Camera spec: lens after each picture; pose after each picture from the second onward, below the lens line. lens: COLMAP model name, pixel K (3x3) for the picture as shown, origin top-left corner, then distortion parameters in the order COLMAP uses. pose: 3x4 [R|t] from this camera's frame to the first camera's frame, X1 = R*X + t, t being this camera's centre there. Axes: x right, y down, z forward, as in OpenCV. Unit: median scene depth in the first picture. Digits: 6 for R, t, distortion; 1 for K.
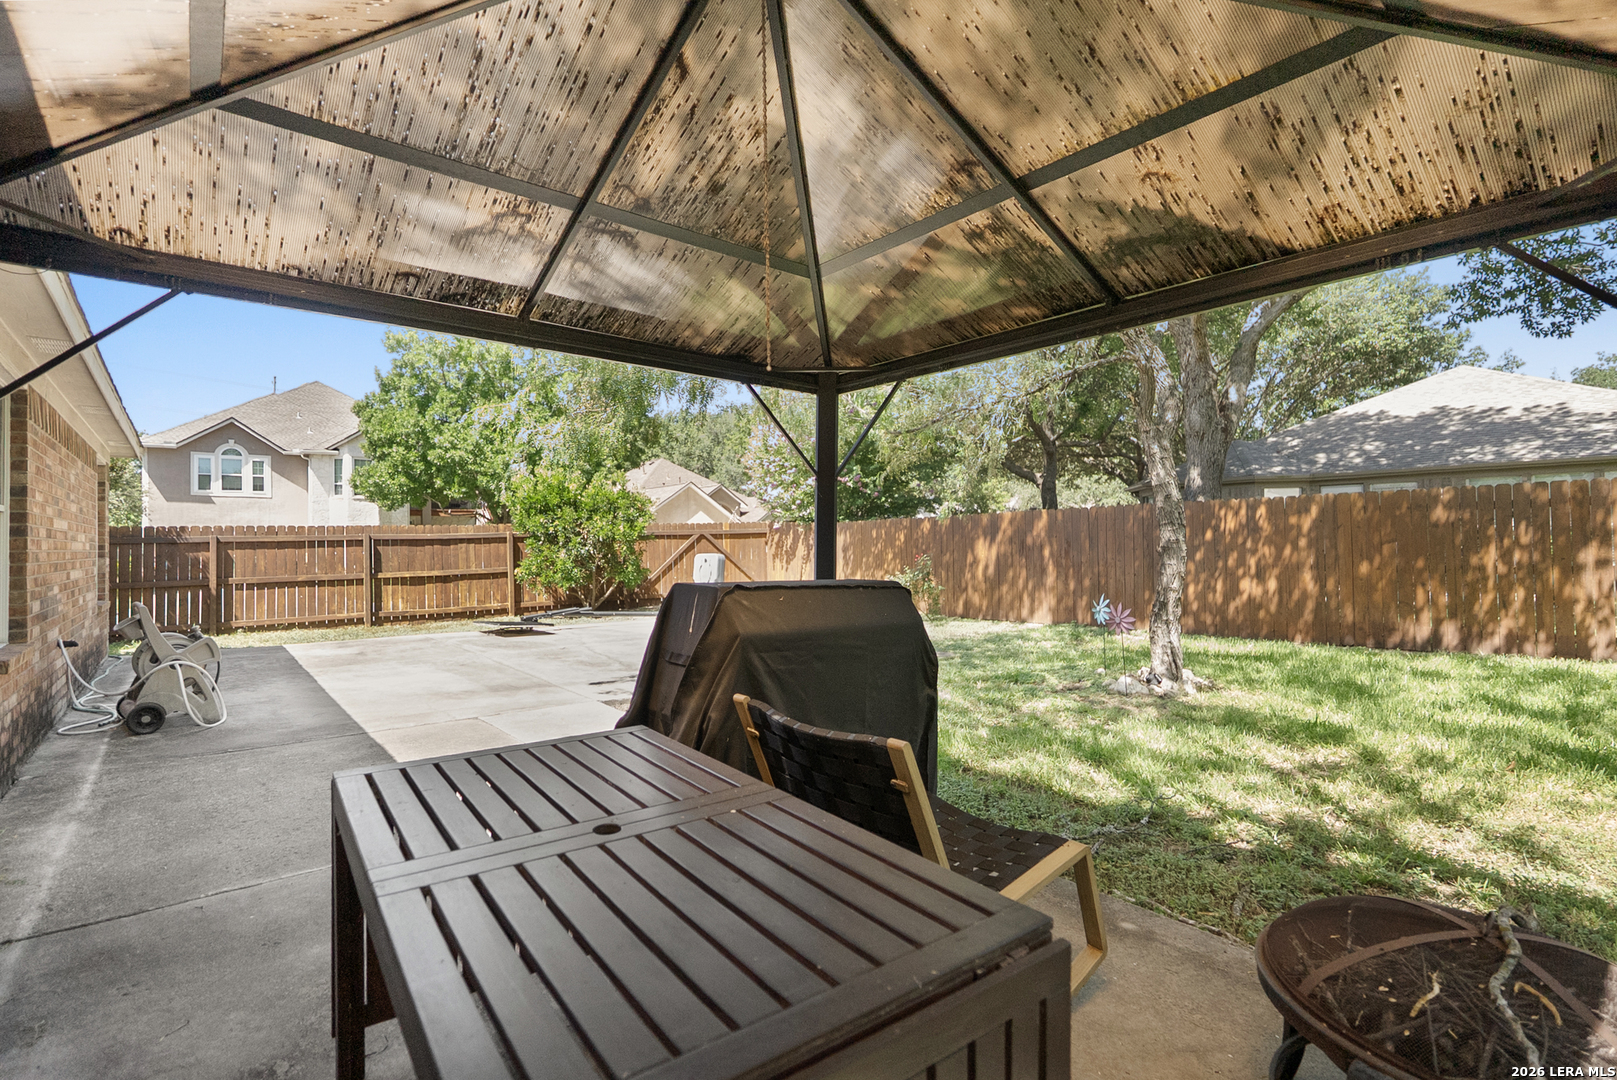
lens RADIAL K [[762.9, 0, 824.5], [0, 762.9, 541.7], [0, 0, 1]] dist [-0.001568, -0.000187]
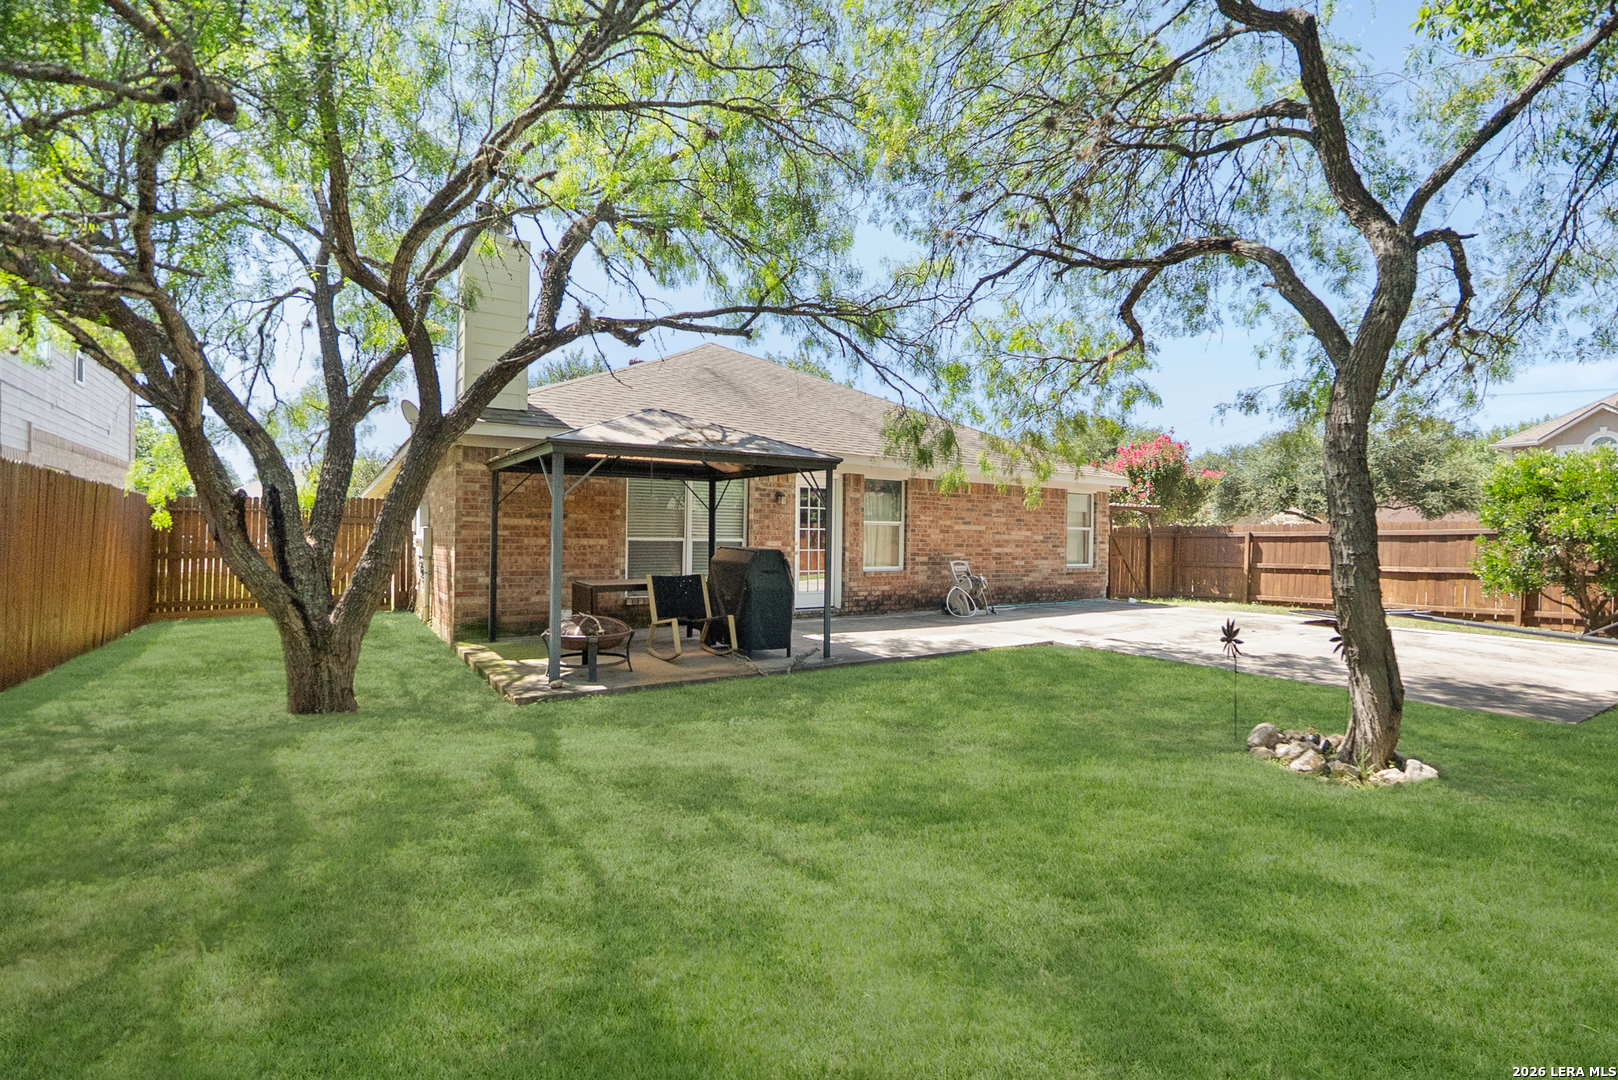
lens RADIAL K [[763.3, 0, 822.3], [0, 763.3, 534.2], [0, 0, 1]] dist [-0.001568, -0.000187]
pose [[-0.089422, 0.005709, -0.995977, 0.528020], [0.004279, 0.999977, 0.005348, -0.011859], [0.995985, -0.003784, -0.089444, 0.323510]]
